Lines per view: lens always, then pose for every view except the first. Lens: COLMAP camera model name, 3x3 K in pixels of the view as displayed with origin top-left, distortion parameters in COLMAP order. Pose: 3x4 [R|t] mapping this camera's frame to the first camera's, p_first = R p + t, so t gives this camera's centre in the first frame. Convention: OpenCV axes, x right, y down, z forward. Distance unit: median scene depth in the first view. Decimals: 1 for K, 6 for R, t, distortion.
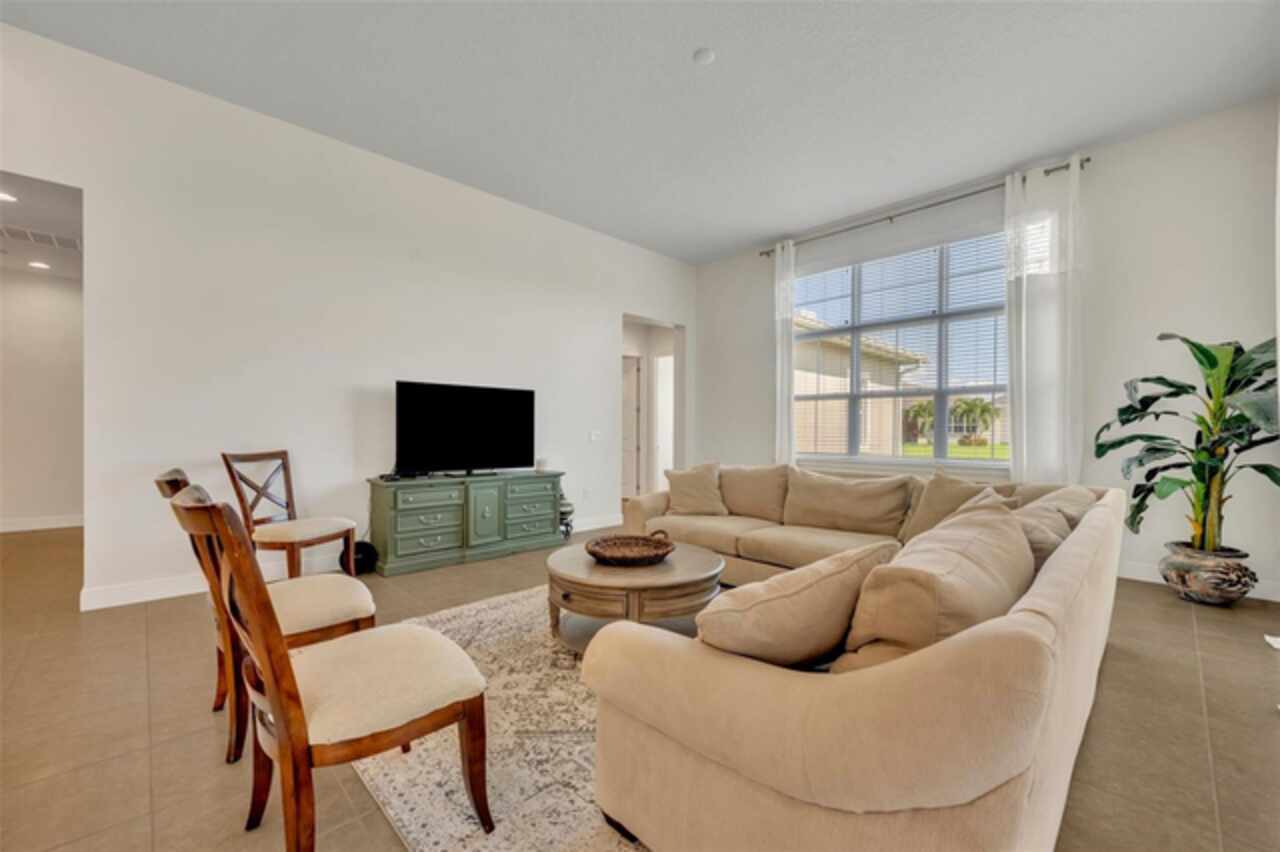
lens RADIAL K [[508.5, 0, 637.4], [0, 508.5, 438.3], [0, 0, 1]] dist [-0.002618, 0.000347]
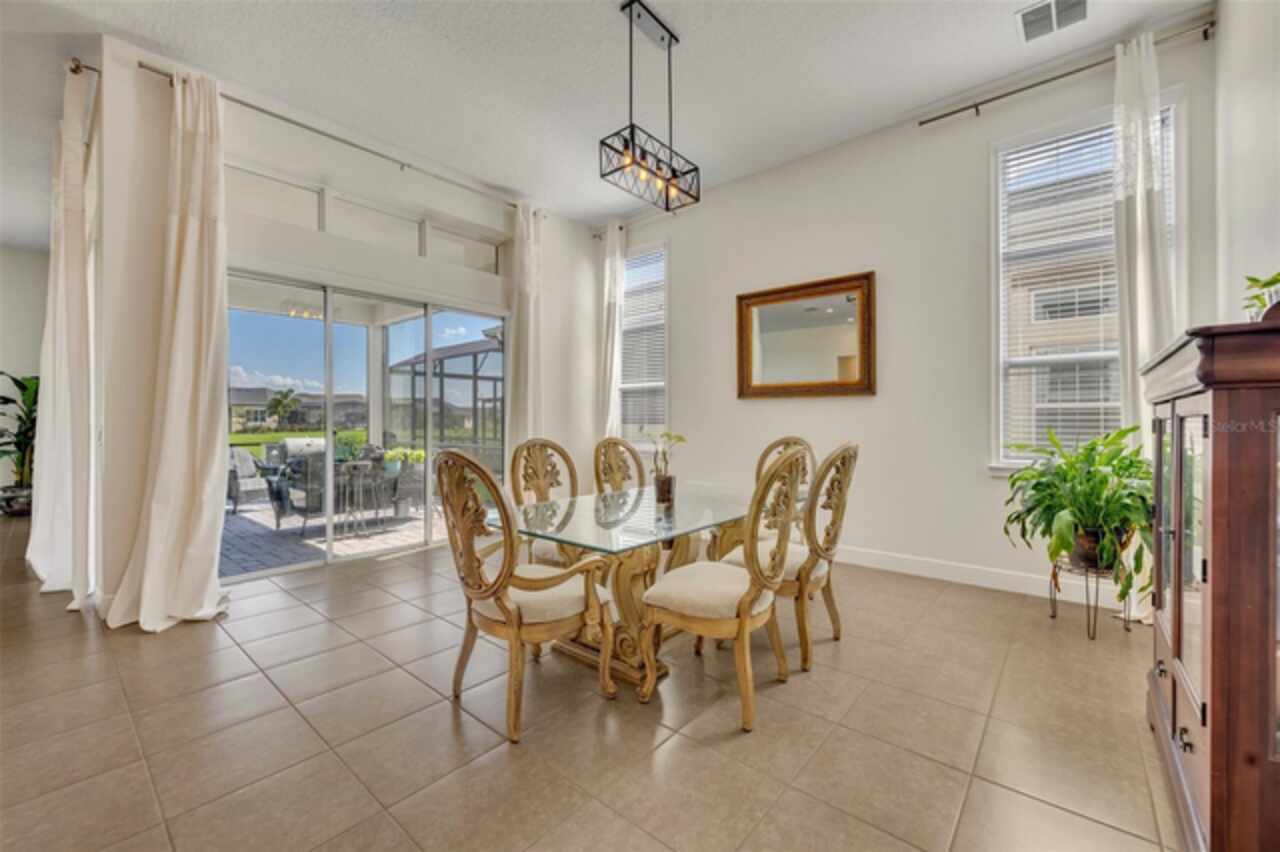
lens RADIAL K [[508.5, 0, 636.5], [0, 508.5, 416.7], [0, 0, 1]] dist [-0.002618, 0.000347]
pose [[-0.099917, 0.009653, 0.994949, -0.807621], [0.018028, 0.999806, -0.007890, 0.012778], [-0.994832, 0.017149, -0.100072, -0.891792]]
